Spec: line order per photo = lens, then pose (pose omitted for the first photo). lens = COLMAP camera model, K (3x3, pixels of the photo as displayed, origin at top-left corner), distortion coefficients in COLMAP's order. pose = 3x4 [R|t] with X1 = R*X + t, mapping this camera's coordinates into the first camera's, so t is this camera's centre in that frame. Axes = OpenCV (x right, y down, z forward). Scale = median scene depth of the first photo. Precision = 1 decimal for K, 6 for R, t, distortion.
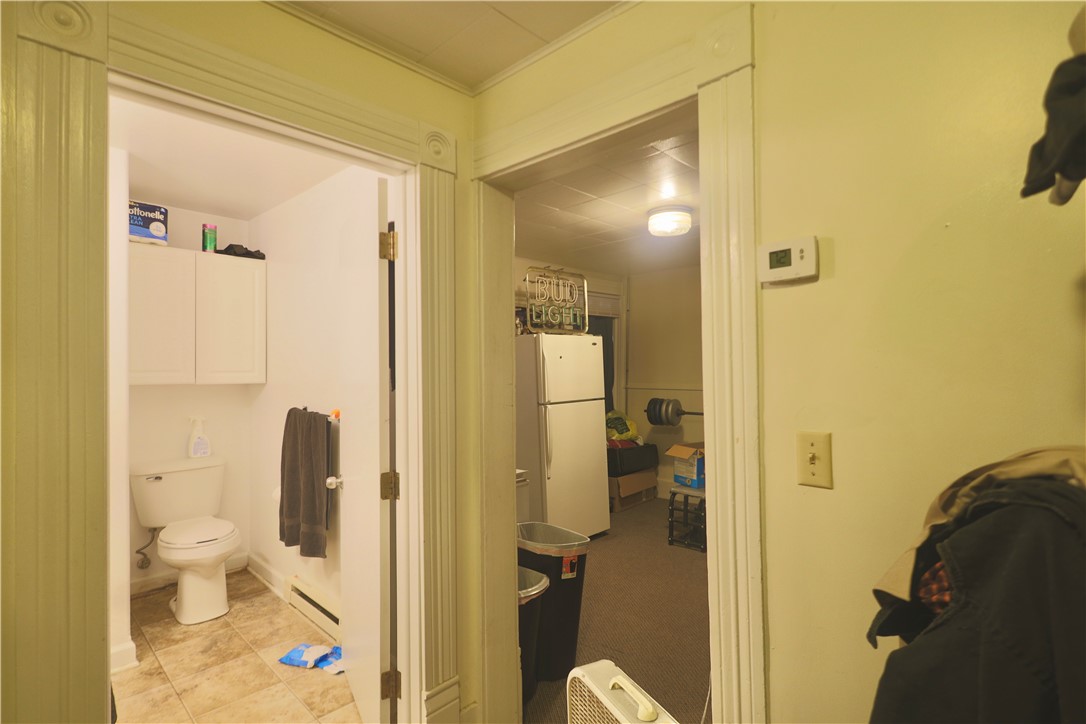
lens RADIAL K [[537.3, 0, 541.7], [0, 537.3, 361.5], [0, 0, 1]] dist [-0.002663, -0.000697]
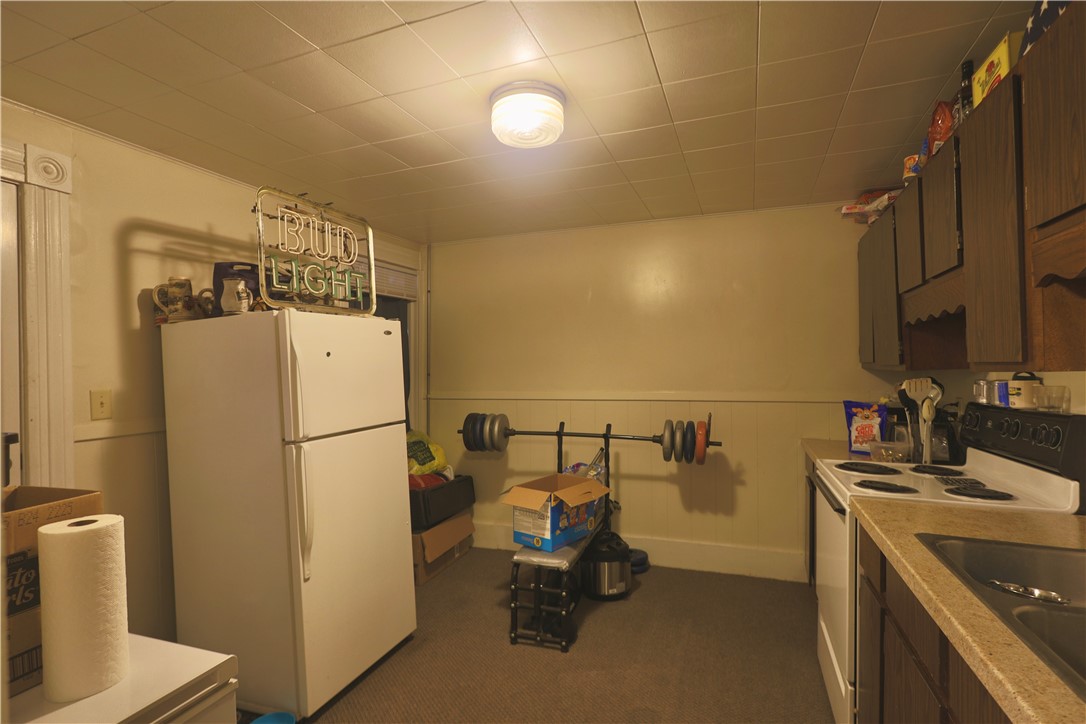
lens RADIAL K [[537.3, 0, 537.6], [0, 537.3, 364.7], [0, 0, 1]] dist [-0.002663, -0.000697]
pose [[0.920666, -0.009697, 0.390232, 0.017255], [0.008183, 0.999951, 0.005541, 0.001590], [-0.390266, -0.001908, 0.920700, 0.387579]]
